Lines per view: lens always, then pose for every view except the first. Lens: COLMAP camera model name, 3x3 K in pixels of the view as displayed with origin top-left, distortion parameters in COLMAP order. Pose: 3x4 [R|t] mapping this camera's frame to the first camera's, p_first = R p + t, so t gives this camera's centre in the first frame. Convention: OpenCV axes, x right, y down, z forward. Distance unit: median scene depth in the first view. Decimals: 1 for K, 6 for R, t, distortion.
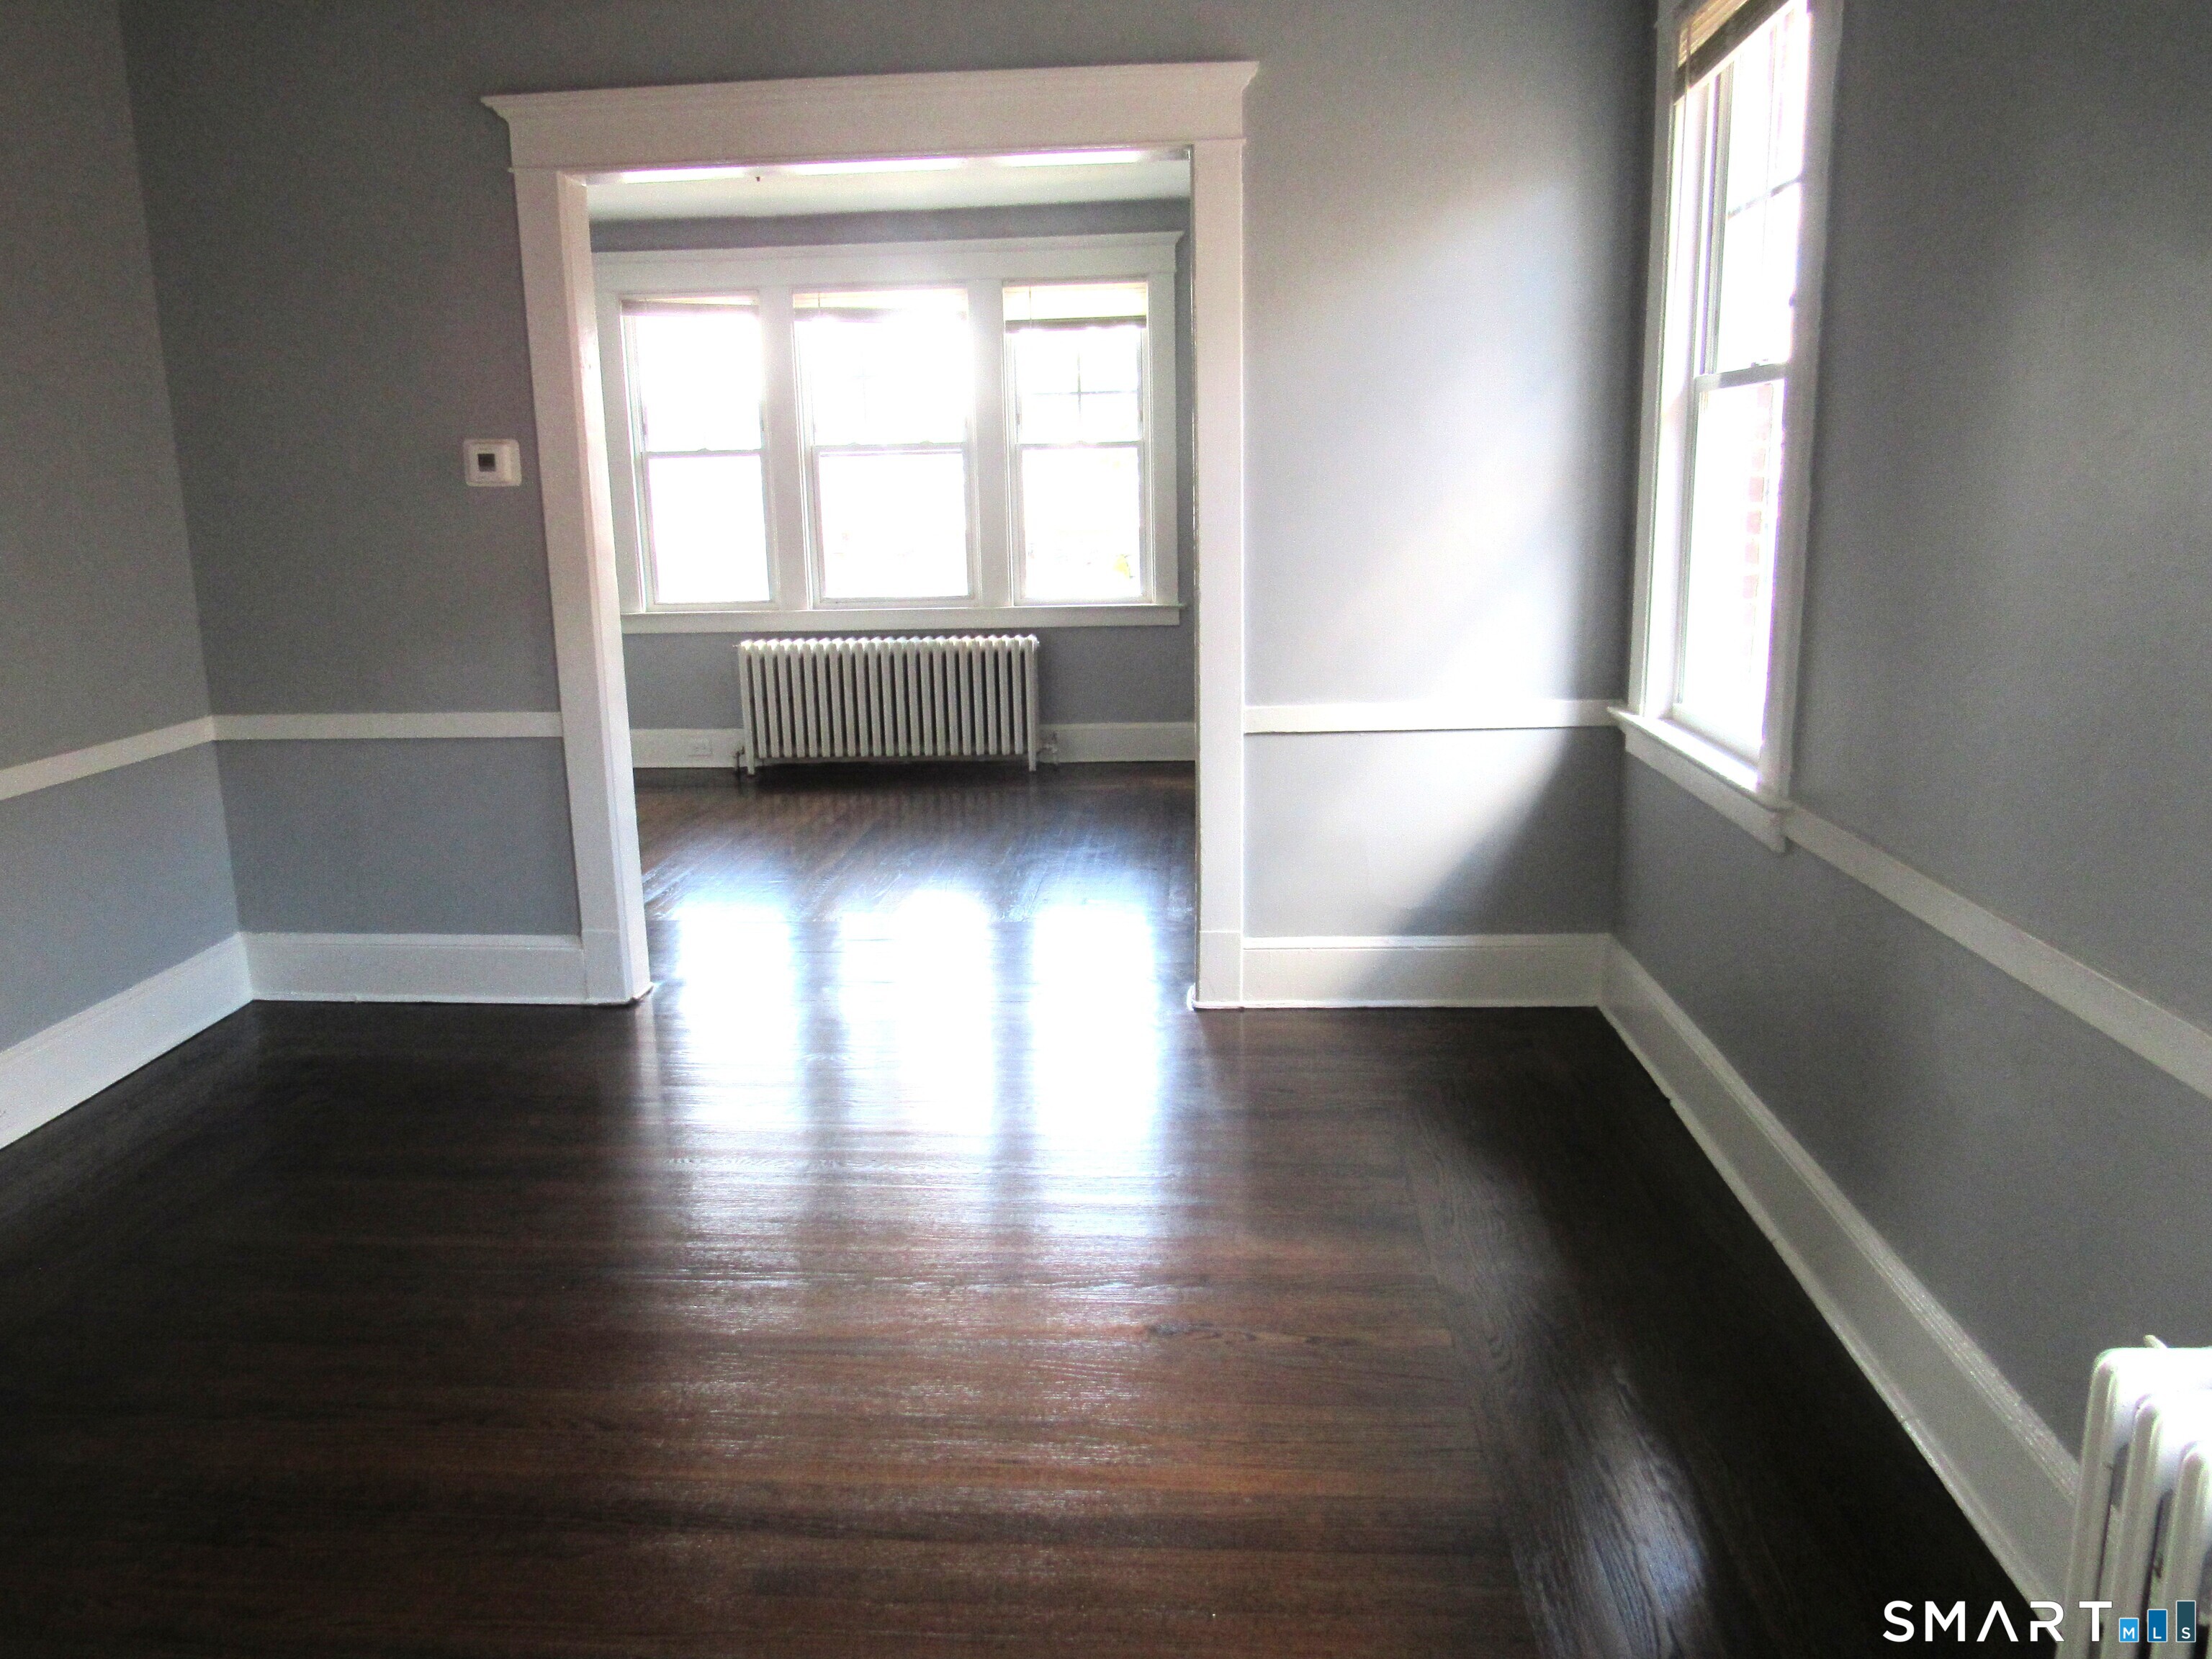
lens RADIAL K [[1762.2, 0, 1099.8], [0, 1762.2, 895.3], [0, 0, 1]] dist [-0.026550, -0.003126]
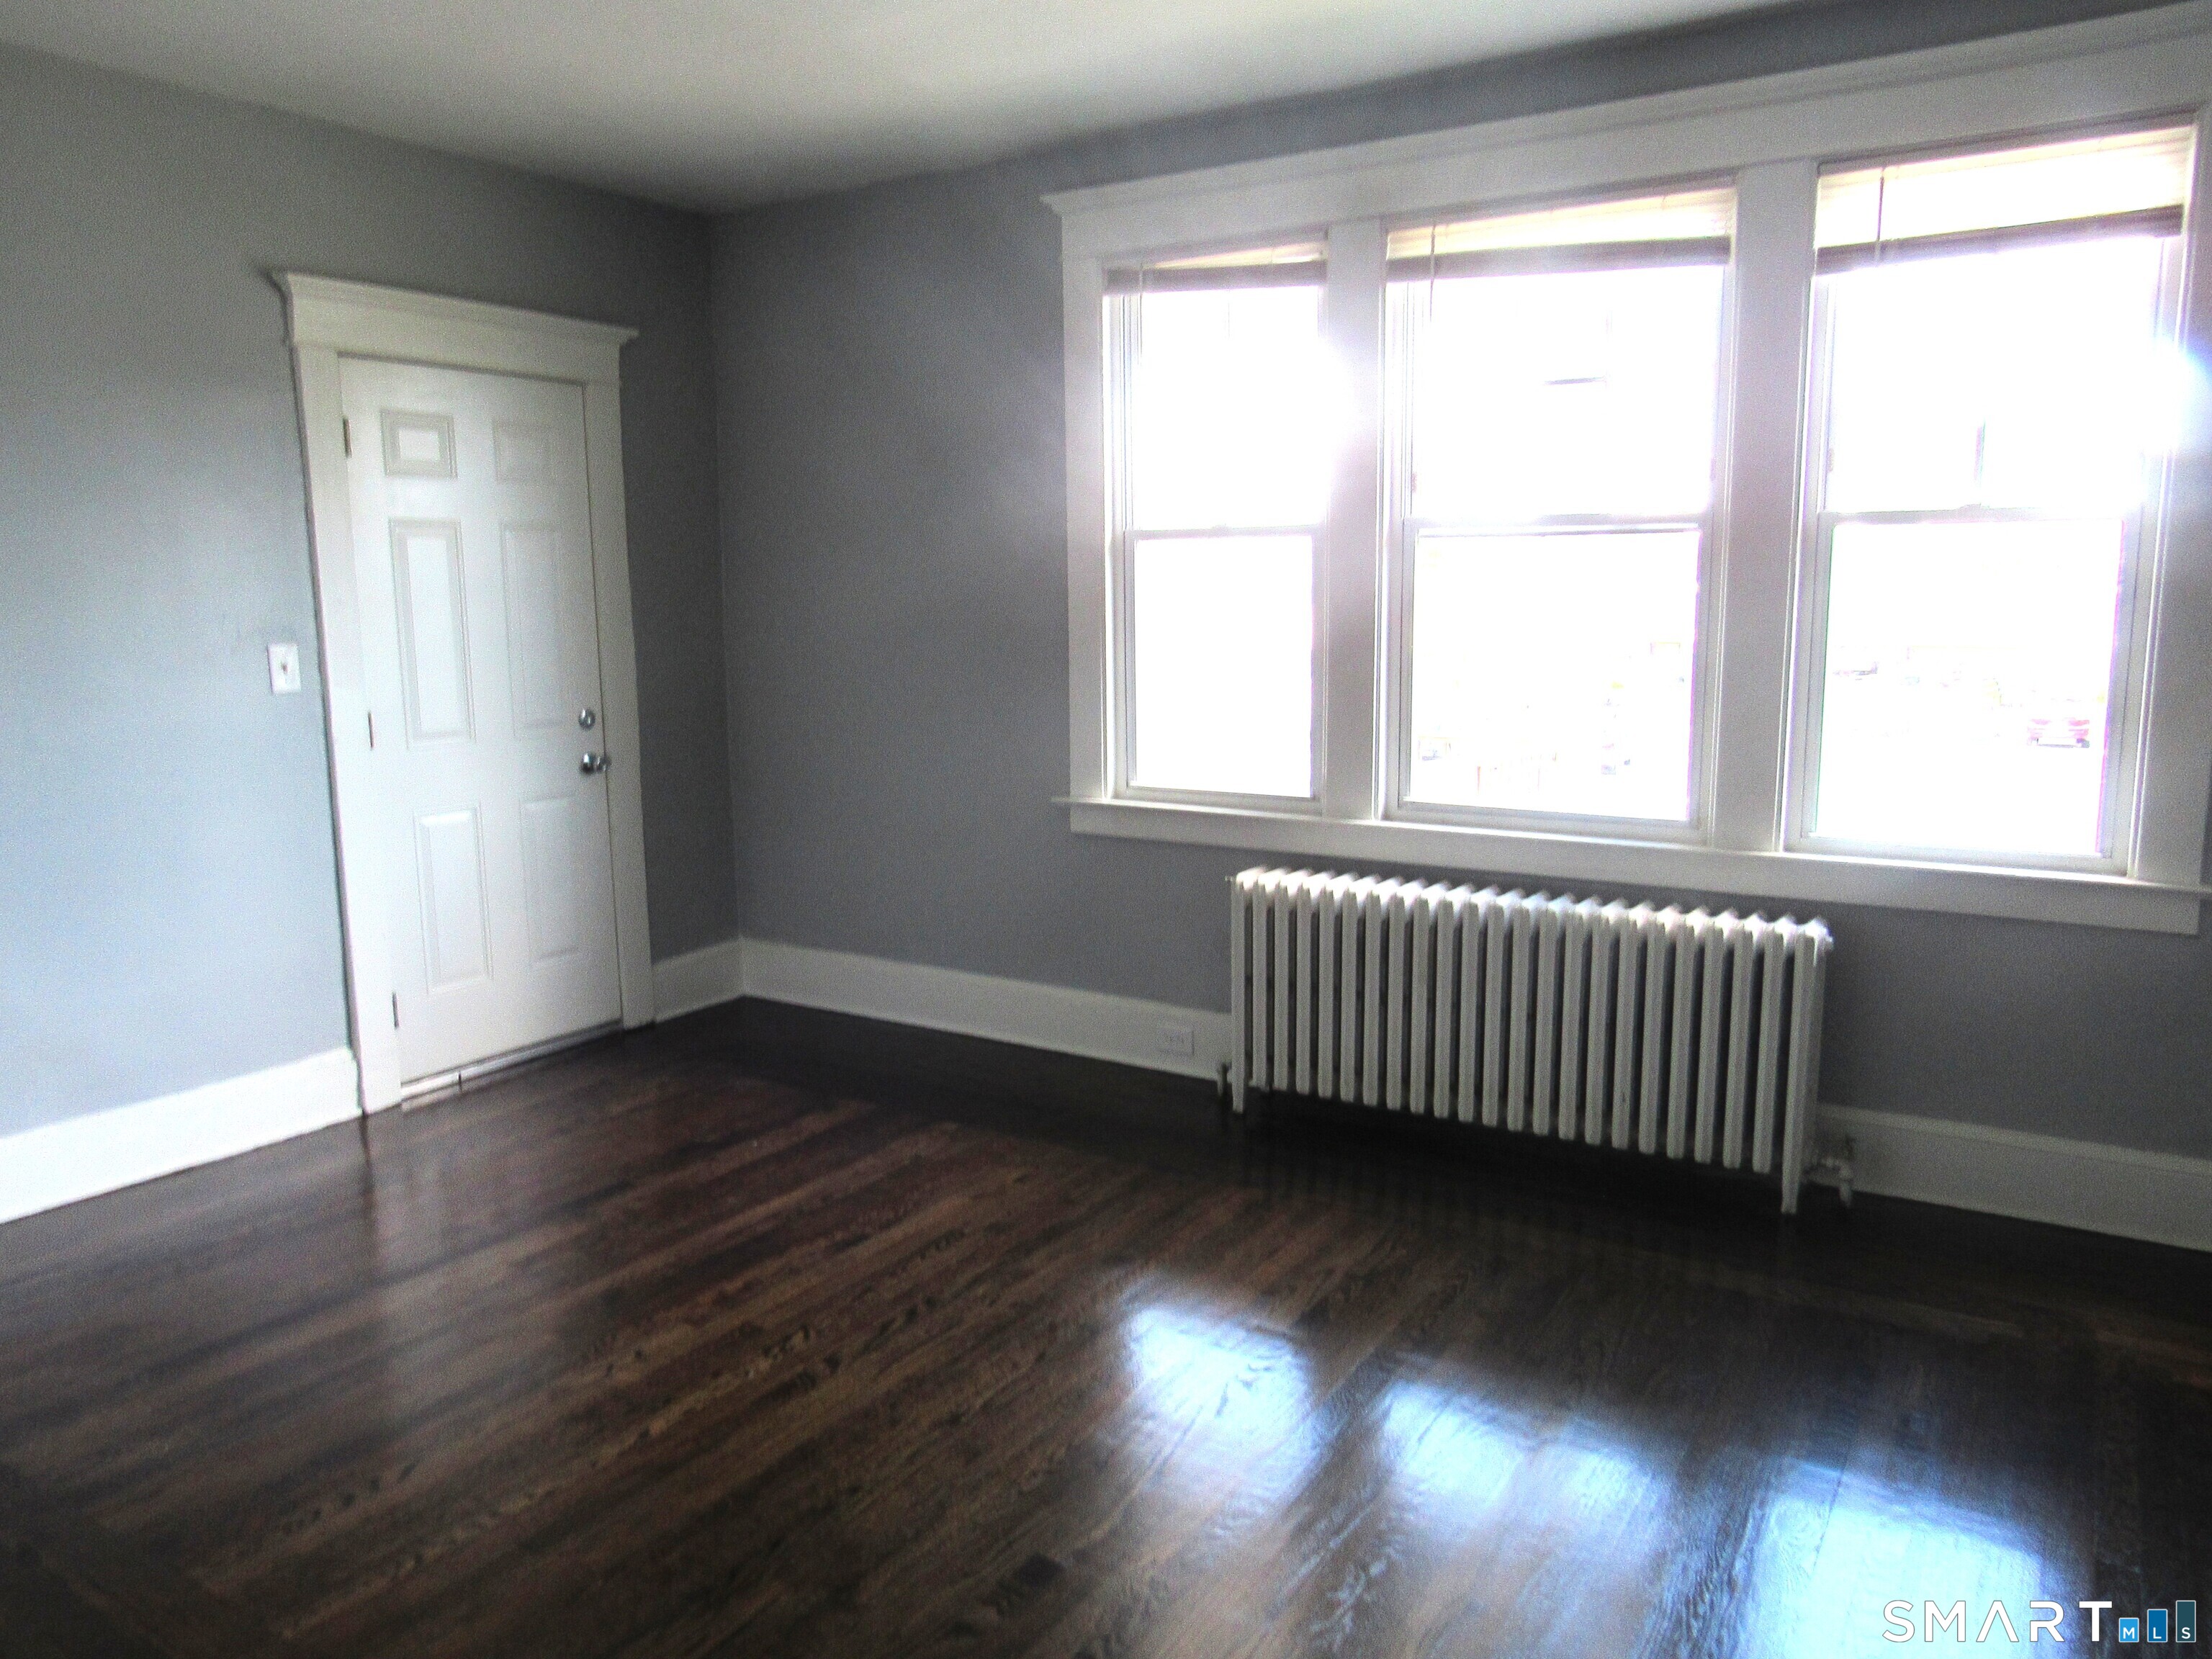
lens RADIAL K [[1591.2, 0, 1106.0], [0, 1591.2, 829.5], [0, 0, 1]] dist [-0.008527, -0.003634]
pose [[0.872574, 0.089034, -0.480298, -0.003349], [-0.118742, 0.992417, -0.031756, -0.139363], [0.473829, 0.084741, 0.876530, 0.554762]]
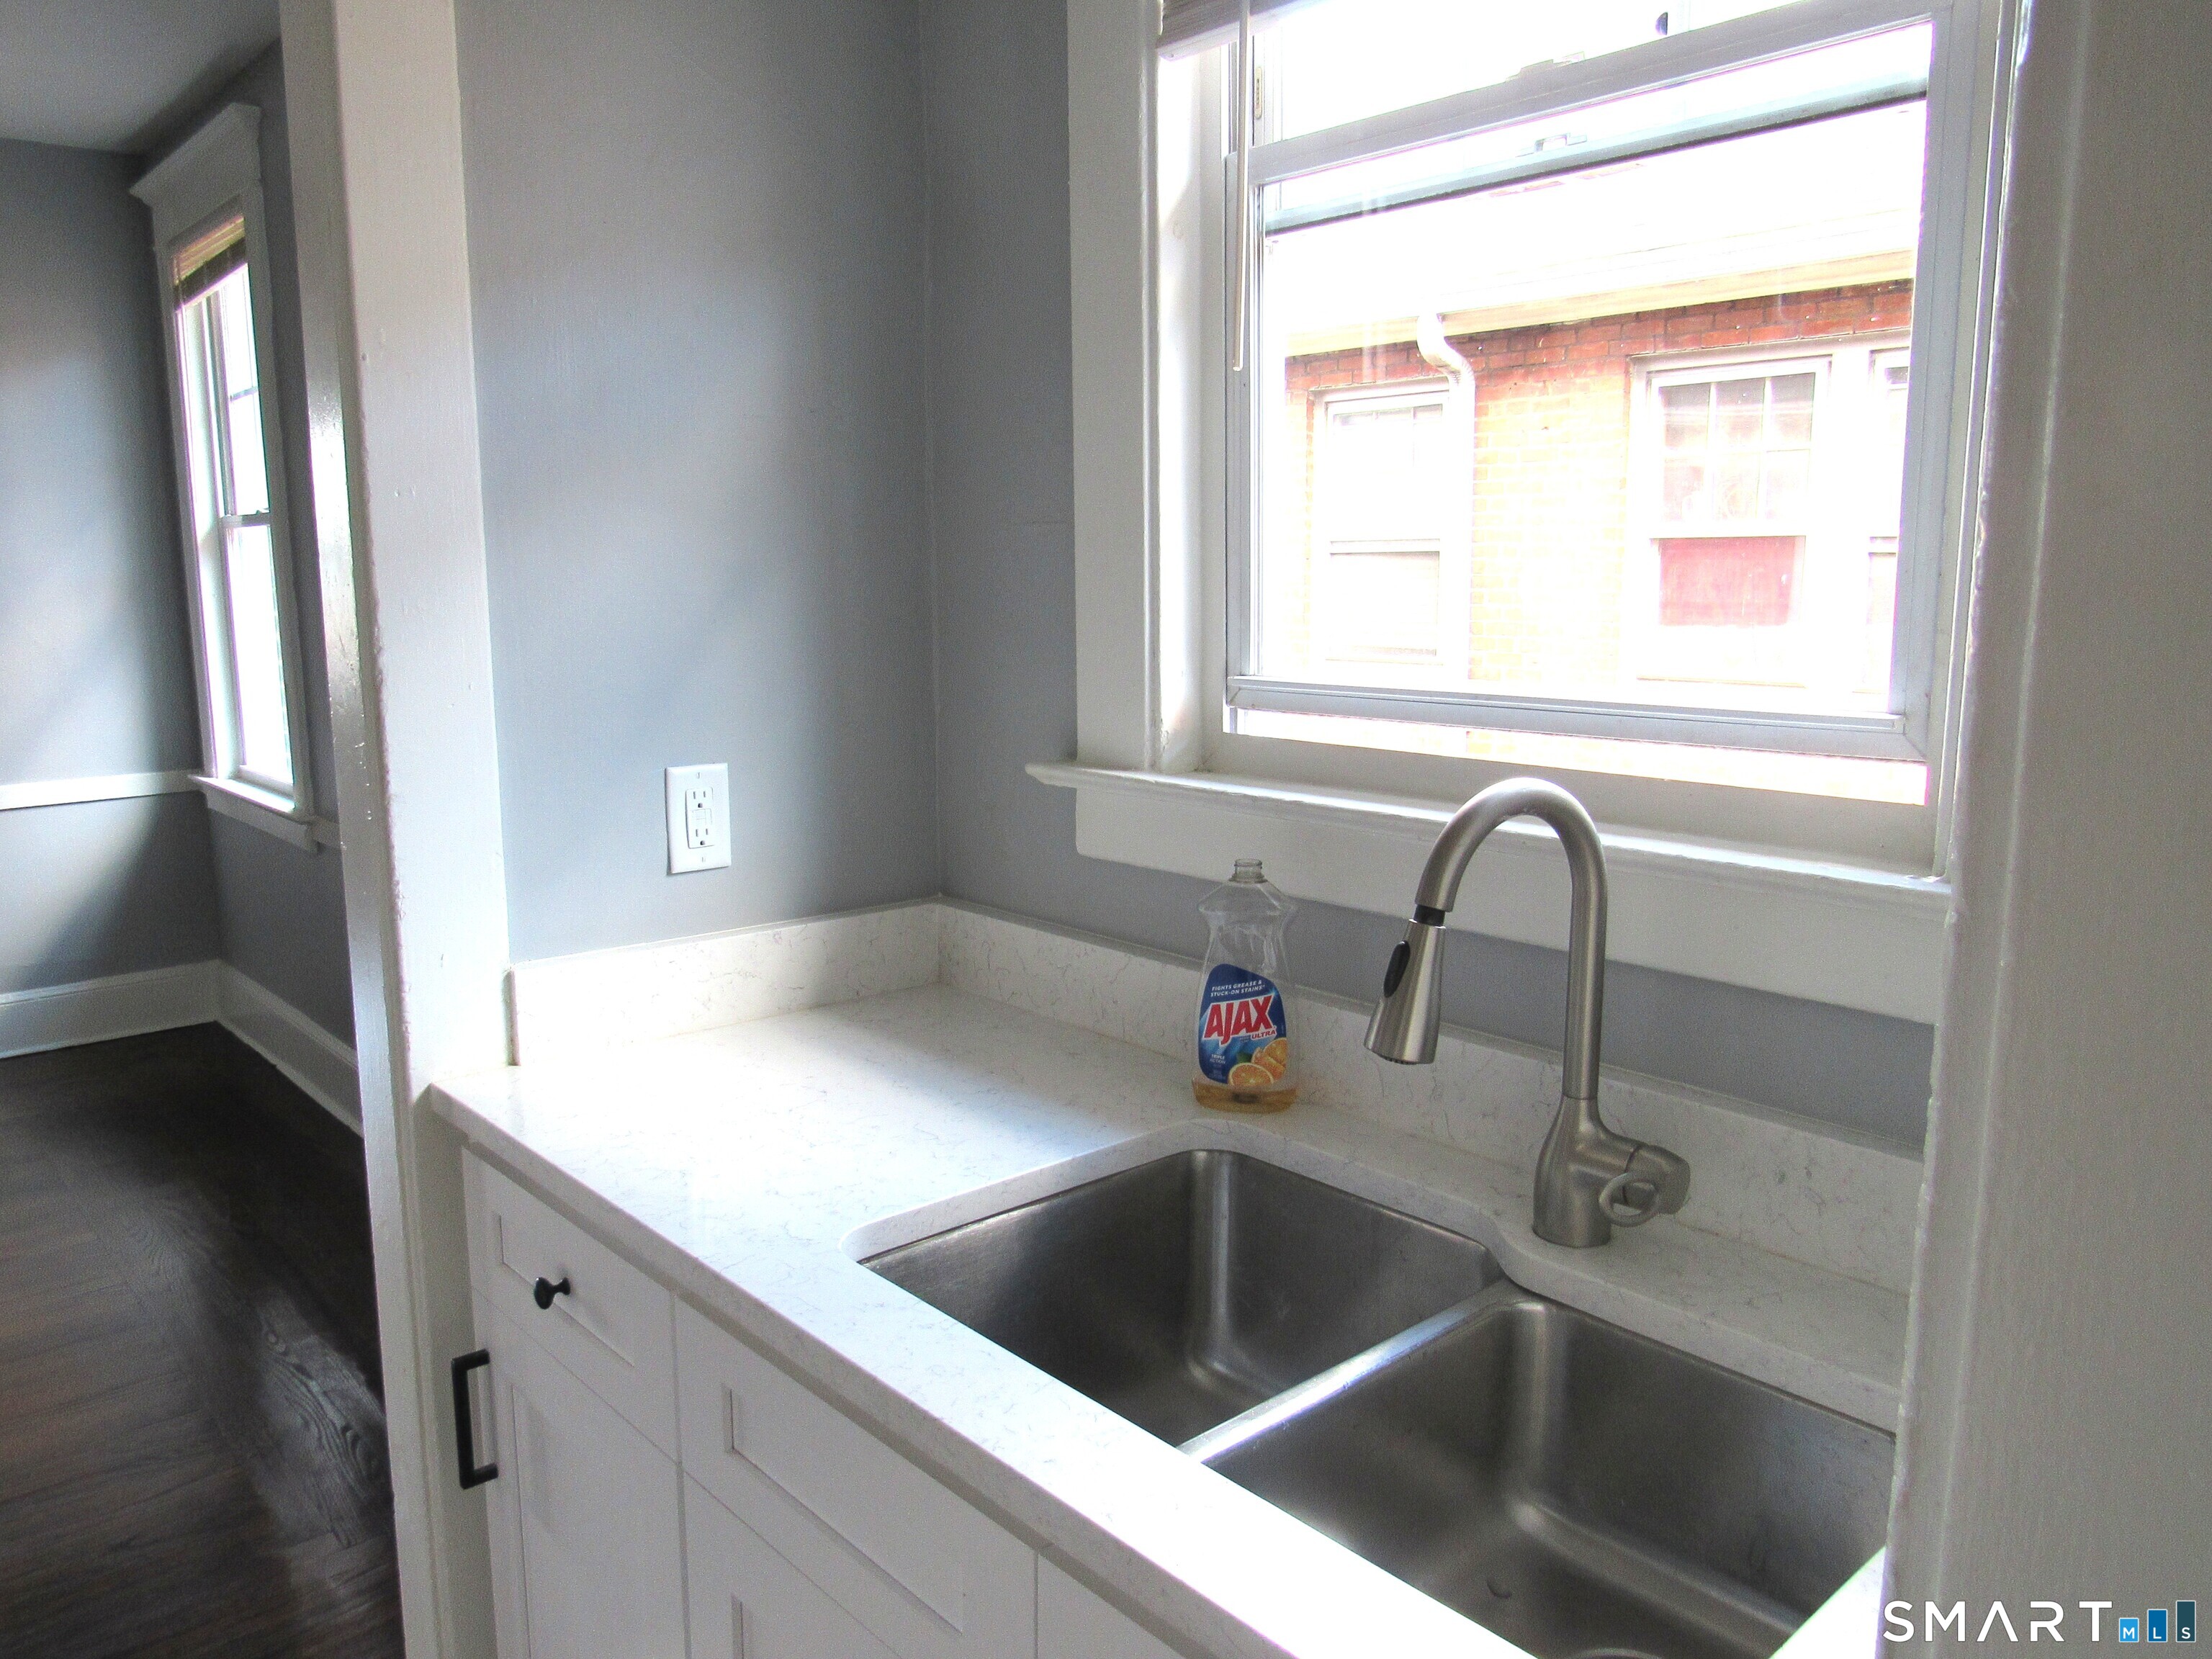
lens RADIAL K [[1591.2, 0, 1106.0], [0, 1591.2, 829.5], [0, 0, 1]] dist [-0.008527, -0.003634]
pose [[0.711813, -0.094238, 0.696019, -0.016561], [0.153856, 0.987811, -0.023602, 0.028647], [-0.685311, 0.123887, 0.717636, -0.122239]]
